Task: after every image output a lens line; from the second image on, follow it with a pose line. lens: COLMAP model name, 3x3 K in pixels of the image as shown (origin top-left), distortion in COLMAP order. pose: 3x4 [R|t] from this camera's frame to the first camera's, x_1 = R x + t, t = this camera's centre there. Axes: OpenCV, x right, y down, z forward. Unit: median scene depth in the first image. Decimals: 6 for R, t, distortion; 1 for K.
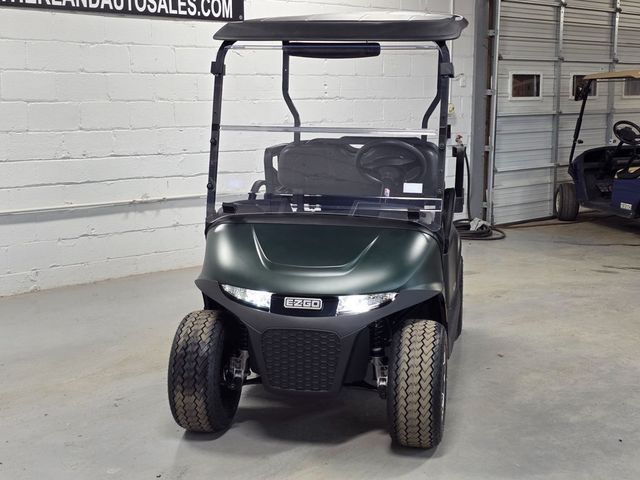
lens RADIAL K [[945.8, 0, 320.0], [0, 945.8, 239.9], [0, 0, 1]] dist [0.166821, 0.000000]
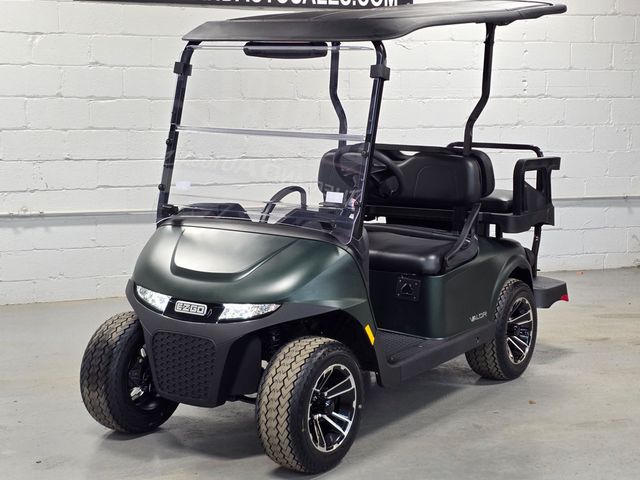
lens RADIAL K [[1200.8, 0, 320.2], [0, 1200.8, 240.1], [0, 0, 1]] dist [0.233025, 0.000000]
pose [[0.923340, 0.058432, -0.379512, 0.511214], [-0.067885, 0.997626, -0.011562, 0.001671], [0.377936, 0.036439, 0.925114, -0.096364]]
